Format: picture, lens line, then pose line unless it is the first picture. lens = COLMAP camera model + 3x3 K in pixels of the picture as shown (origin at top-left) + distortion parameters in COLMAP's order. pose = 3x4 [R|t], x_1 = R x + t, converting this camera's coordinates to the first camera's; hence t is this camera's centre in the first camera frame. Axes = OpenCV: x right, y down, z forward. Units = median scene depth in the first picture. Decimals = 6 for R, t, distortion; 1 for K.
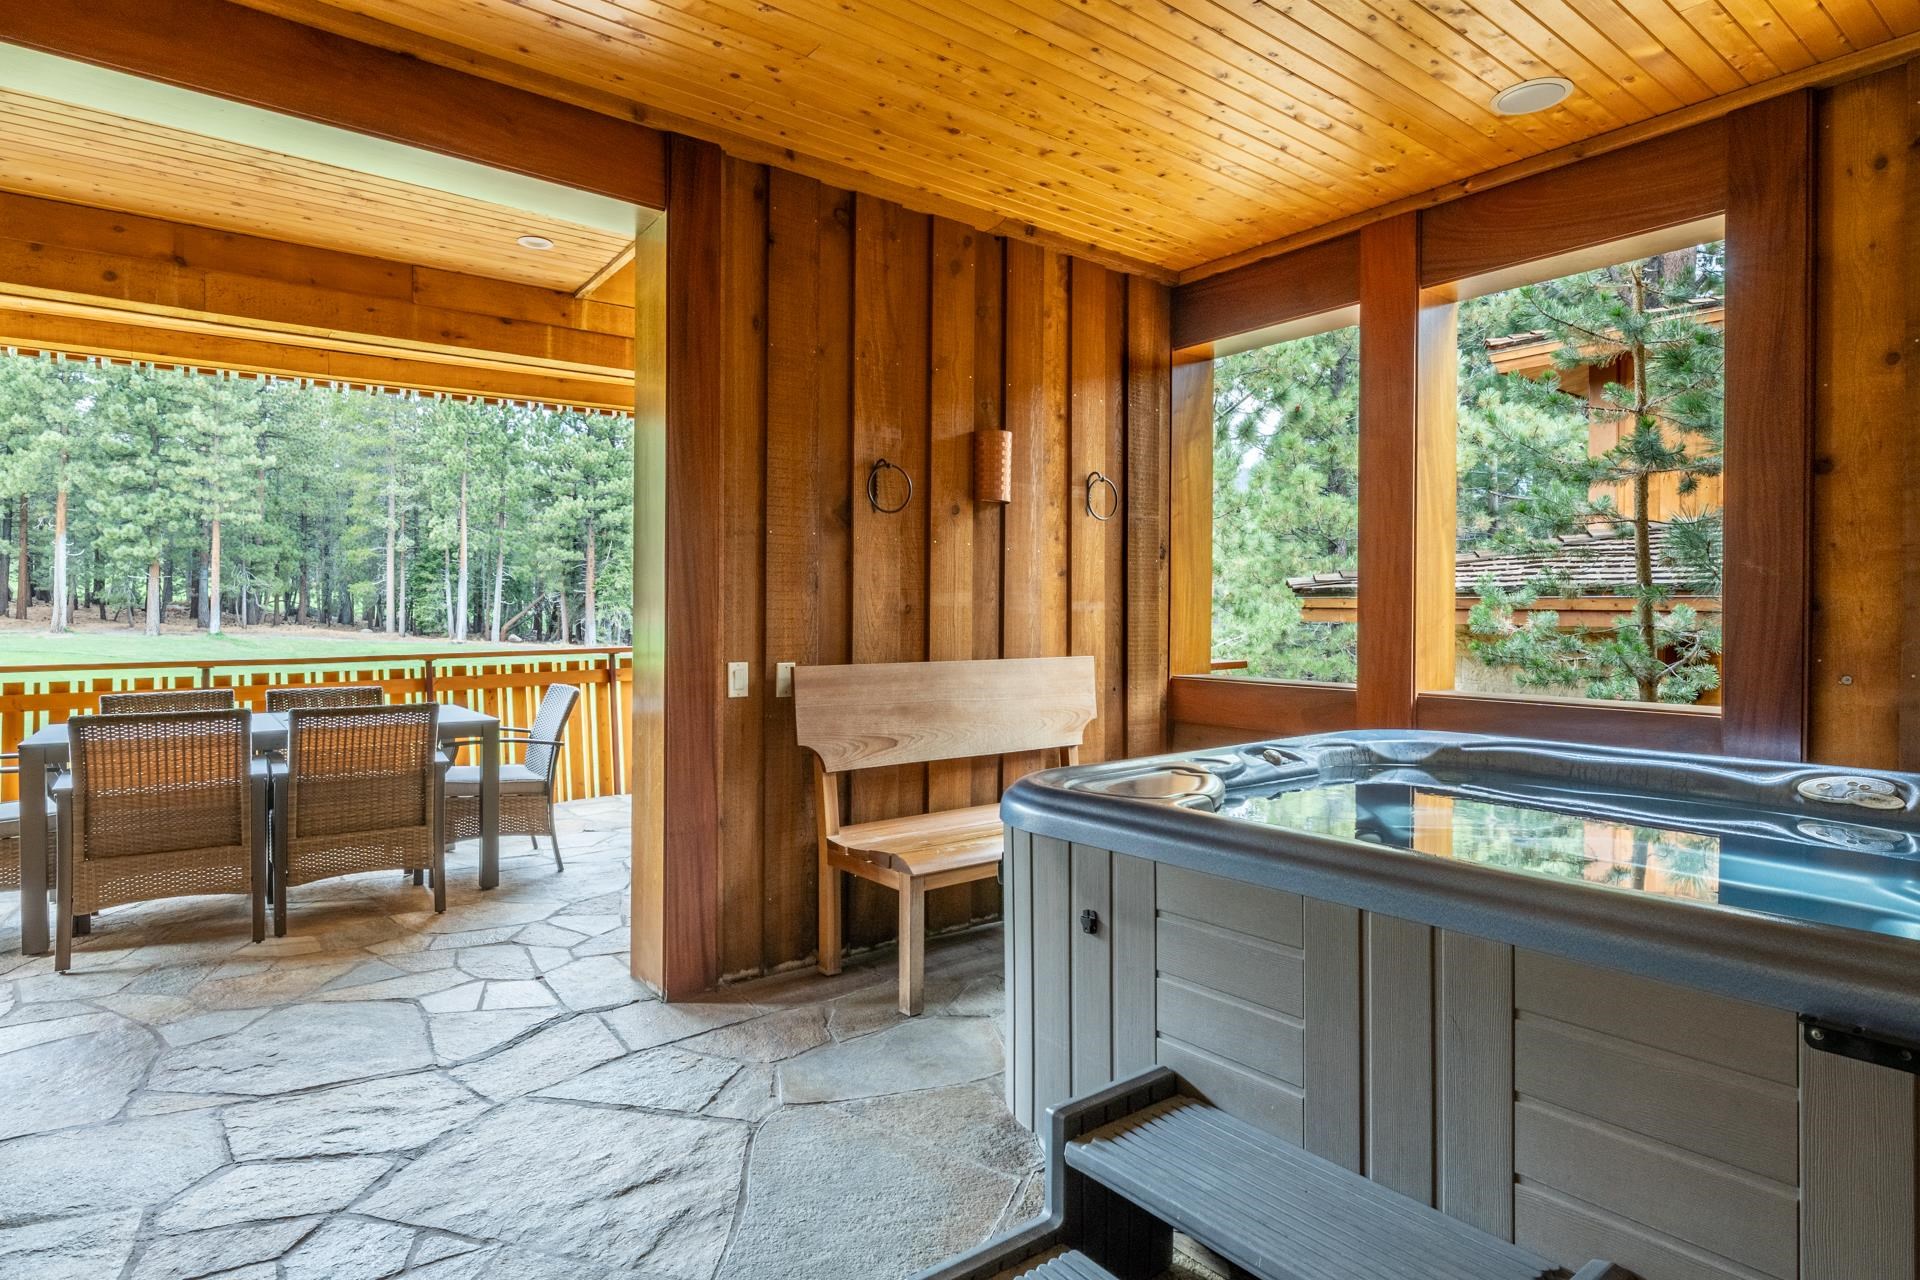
lens RADIAL K [[1017.0, 0, 941.8], [0, 1017.0, 621.4], [0, 0, 1]] dist [-0.003712, -0.001082]
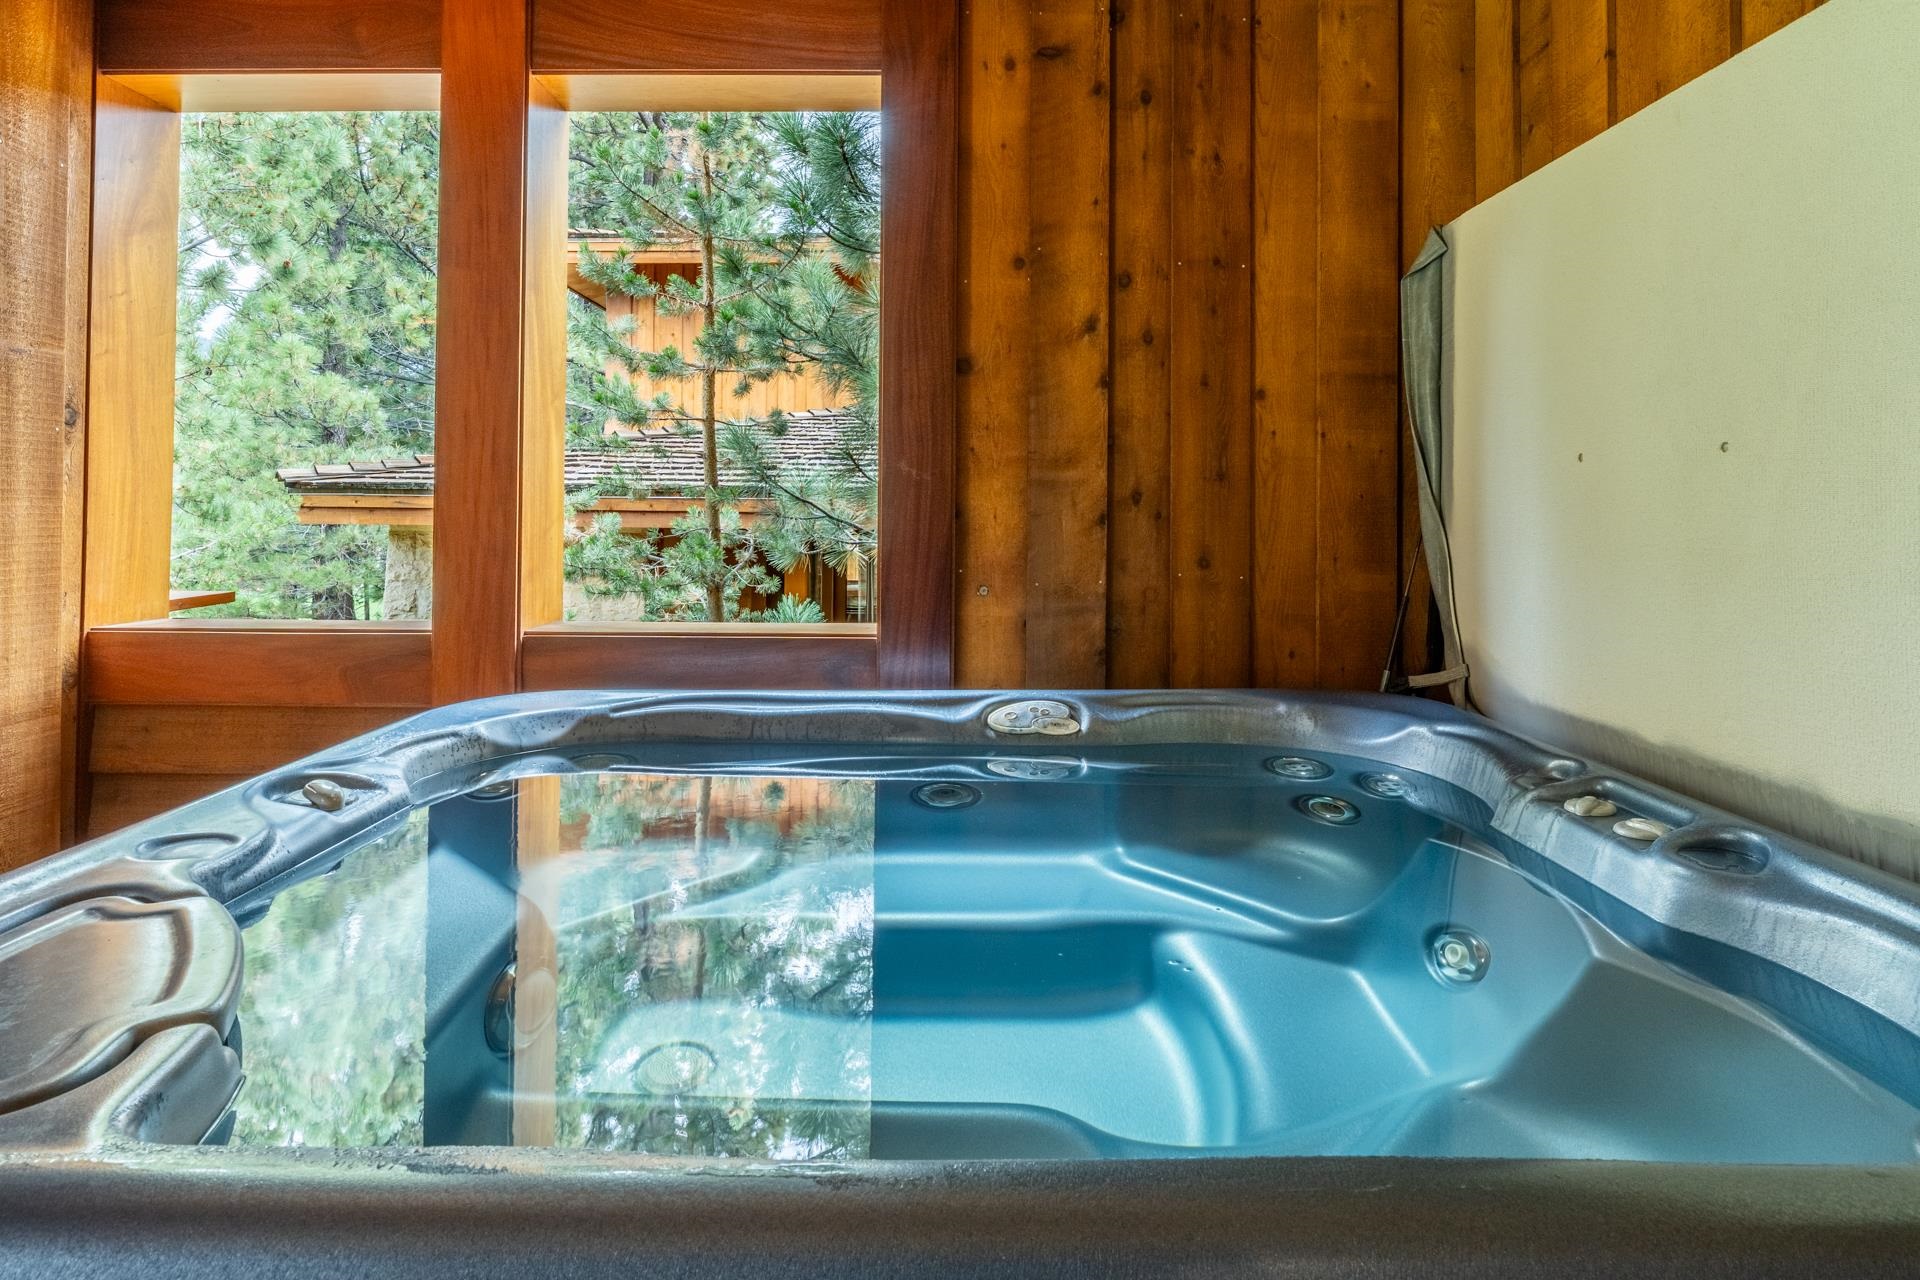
lens RADIAL K [[1017.0, 0, 937.6], [0, 1017.0, 494.5], [0, 0, 1]] dist [-0.003712, -0.001082]
pose [[0.606546, 0.012808, 0.794946, 0.056887], [0.006206, 0.999763, -0.020844, -0.007499], [-0.795024, 0.017576, 0.606323, 0.253330]]
